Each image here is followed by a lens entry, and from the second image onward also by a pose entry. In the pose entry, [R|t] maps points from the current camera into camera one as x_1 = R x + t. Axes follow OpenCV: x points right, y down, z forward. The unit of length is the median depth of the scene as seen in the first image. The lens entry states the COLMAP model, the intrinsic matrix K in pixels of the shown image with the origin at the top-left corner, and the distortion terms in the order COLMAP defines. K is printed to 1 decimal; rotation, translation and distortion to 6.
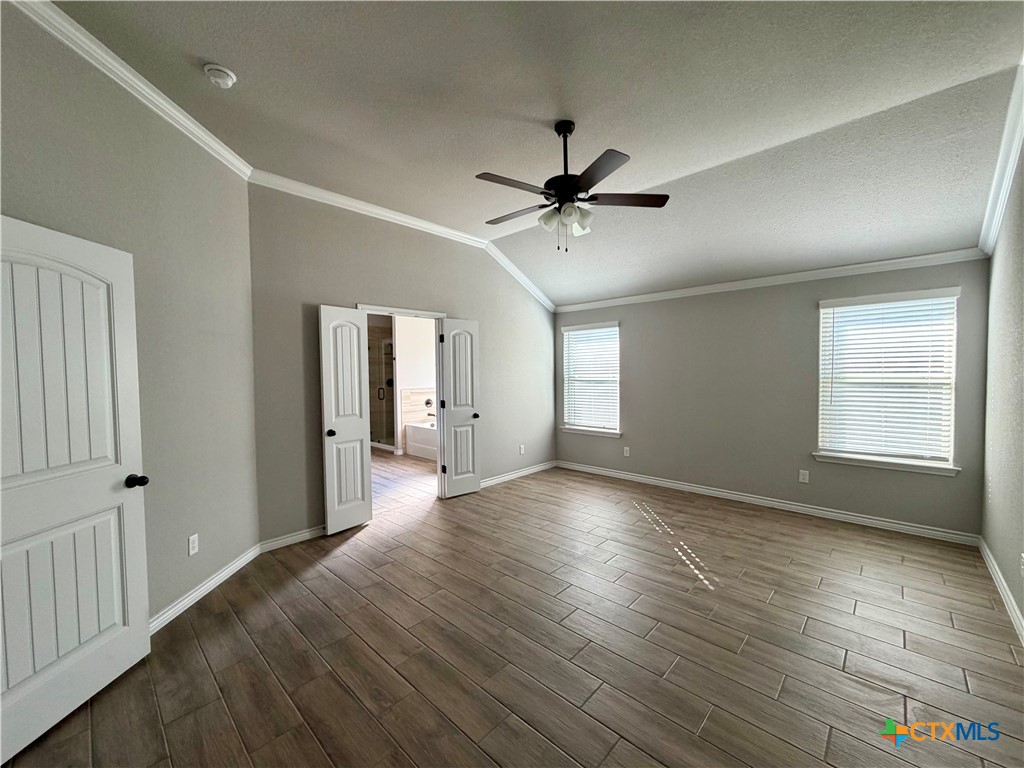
lens RADIAL K [[408.2, 0, 510.2], [0, 408.2, 384.8], [0, 0, 1]] dist [0.000247, -0.000549]
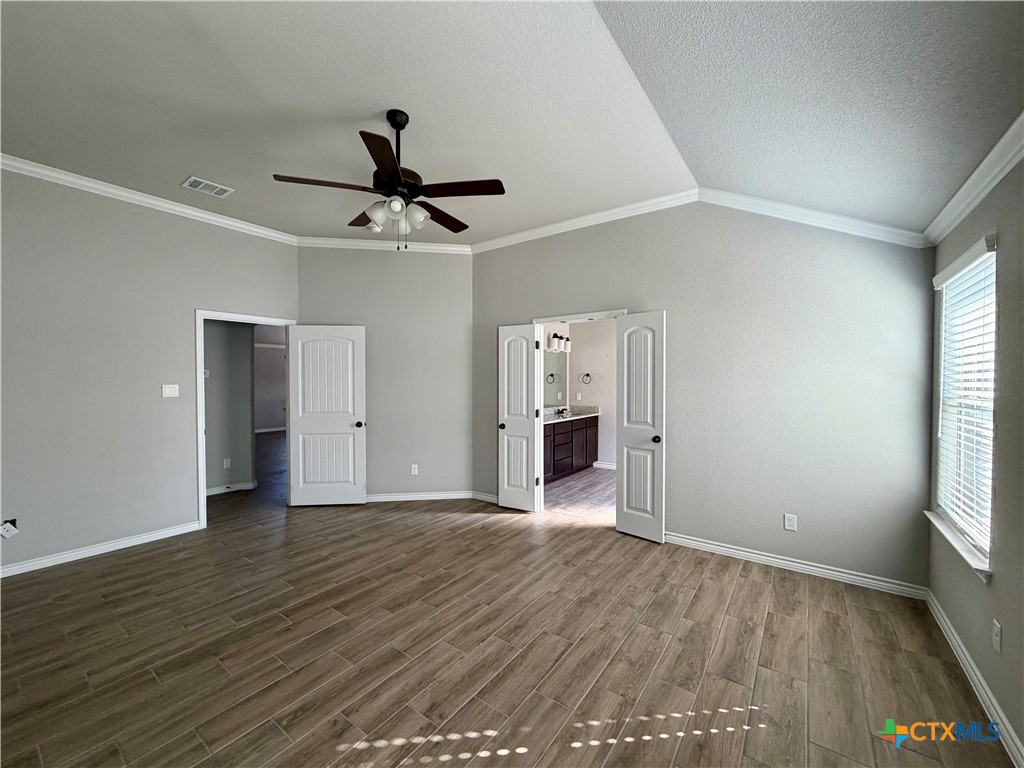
lens RADIAL K [[408.2, 0, 510.2], [0, 408.2, 384.8], [0, 0, 1]] dist [0.000247, -0.000549]
pose [[0.127444, 0.023834, -0.991559, 0.632865], [-0.037082, 0.999127, 0.019250, -0.028151], [0.991152, 0.034316, 0.128217, 0.661431]]
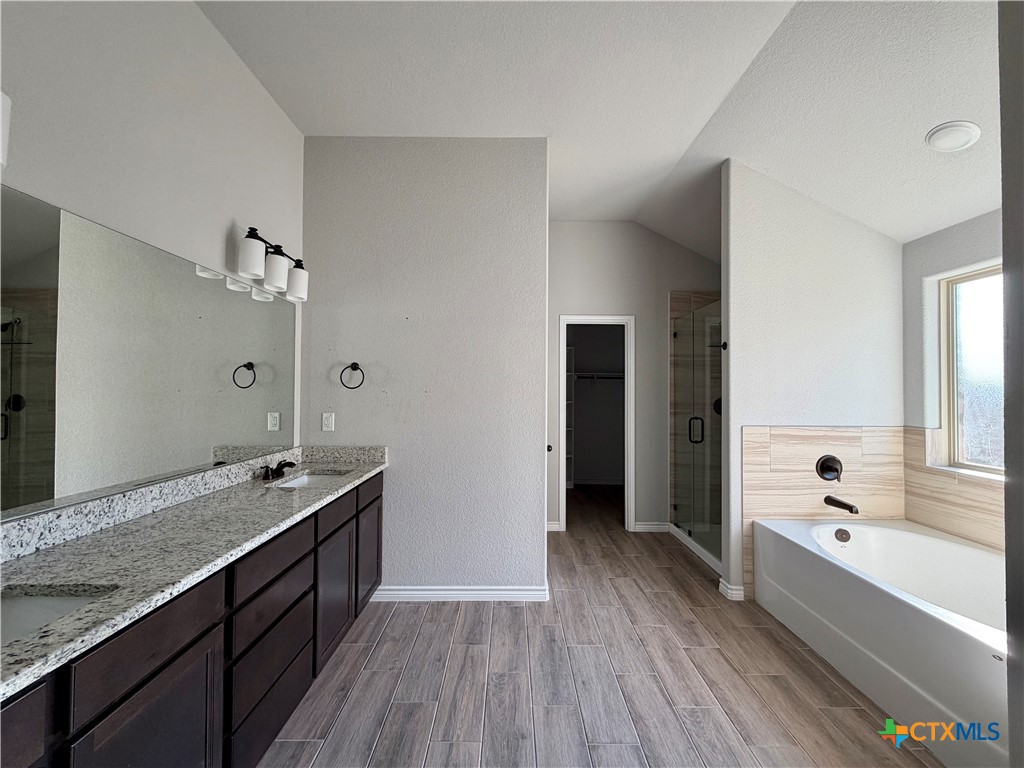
lens RADIAL K [[408.2, 0, 510.2], [0, 408.2, 384.8], [0, 0, 1]] dist [0.000247, -0.000549]
pose [[0.684331, 0.005805, -0.729149, -0.212301], [-0.038155, 0.998883, -0.027857, -0.012101], [0.728173, 0.046884, 0.683788, 0.890801]]
